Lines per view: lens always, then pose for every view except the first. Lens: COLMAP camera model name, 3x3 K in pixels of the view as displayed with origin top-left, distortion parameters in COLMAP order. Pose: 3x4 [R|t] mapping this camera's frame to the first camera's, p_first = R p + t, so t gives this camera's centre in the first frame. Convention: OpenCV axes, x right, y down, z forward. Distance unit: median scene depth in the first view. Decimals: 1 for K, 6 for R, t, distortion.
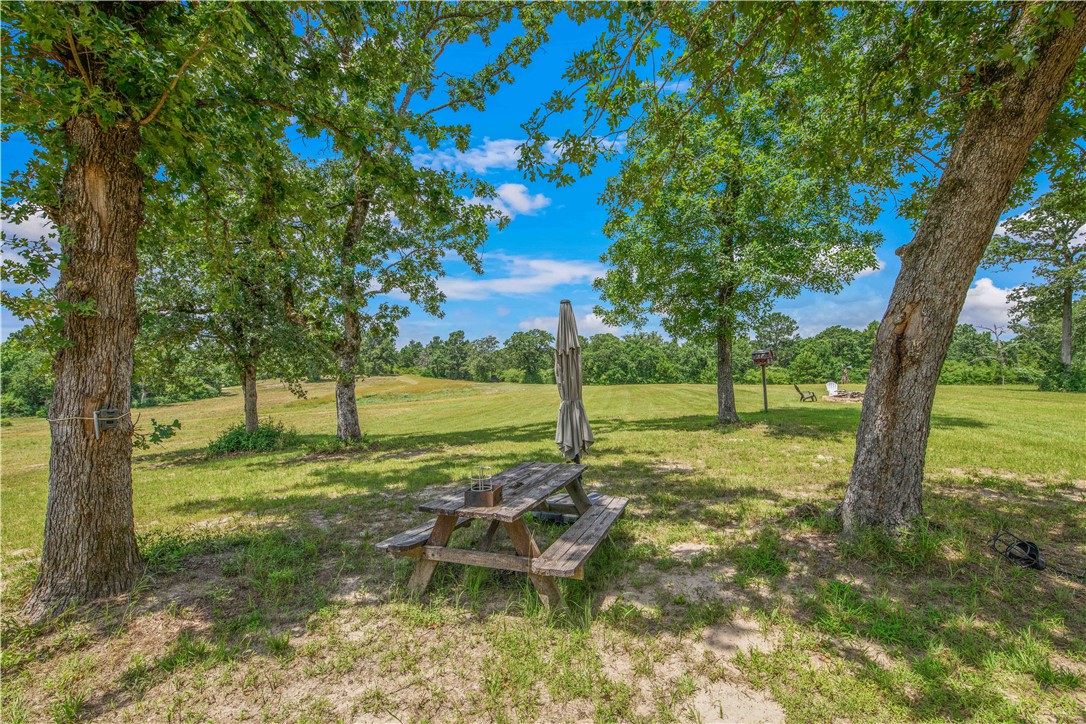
lens RADIAL K [[463.5, 0, 548.0], [0, 463.5, 365.1], [0, 0, 1]] dist [0.009261, -0.000739]
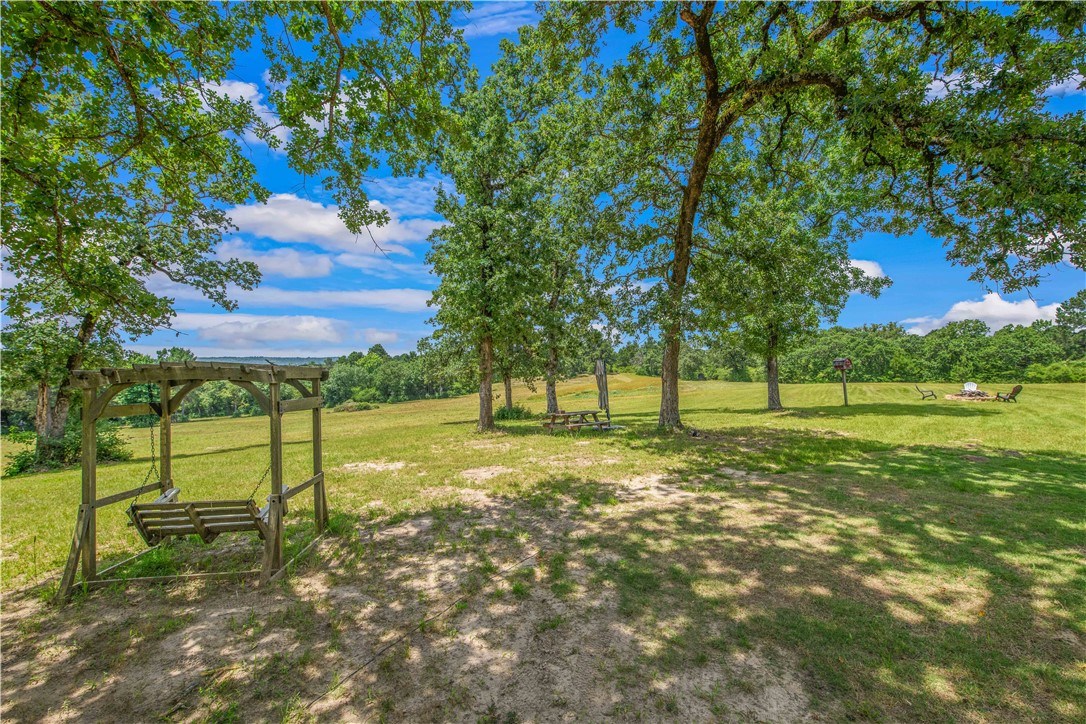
lens RADIAL K [[463.5, 0, 548.0], [0, 463.5, 365.1], [0, 0, 1]] dist [0.009261, -0.000739]
pose [[0.890609, -0.016229, -0.454480, 0.055378], [0.018714, 0.999824, 0.000969, -0.005265], [0.454385, -0.009368, 0.890756, -0.092587]]
